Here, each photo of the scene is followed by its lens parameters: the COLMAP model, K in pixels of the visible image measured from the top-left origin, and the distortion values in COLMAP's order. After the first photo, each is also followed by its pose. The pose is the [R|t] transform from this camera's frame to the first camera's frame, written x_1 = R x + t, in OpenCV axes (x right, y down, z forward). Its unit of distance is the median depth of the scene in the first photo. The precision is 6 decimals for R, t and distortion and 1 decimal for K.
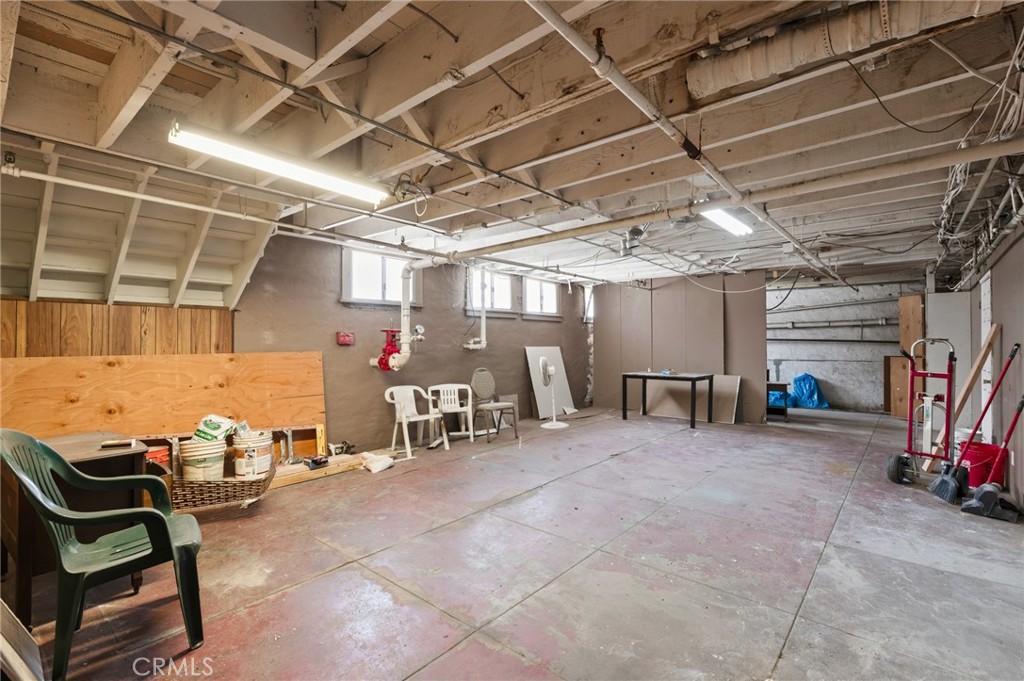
lens RADIAL K [[444.4, 0, 517.1], [0, 444.4, 340.2], [0, 0, 1]] dist [0.000508, -0.000199]
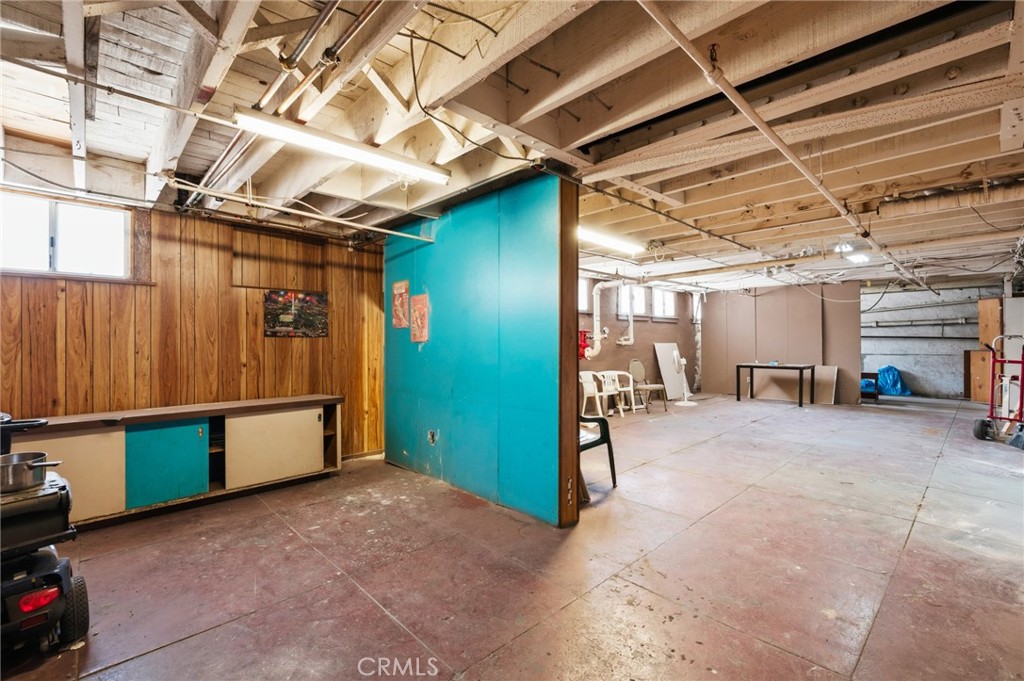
lens RADIAL K [[444.4, 0, 506.5], [0, 444.4, 340.5], [0, 0, 1]] dist [0.000508, -0.000199]
pose [[0.995372, -0.003579, -0.096034, -0.302184], [0.003929, 0.999986, 0.003457, 0.001377], [0.096021, -0.003818, 0.995372, -0.324615]]
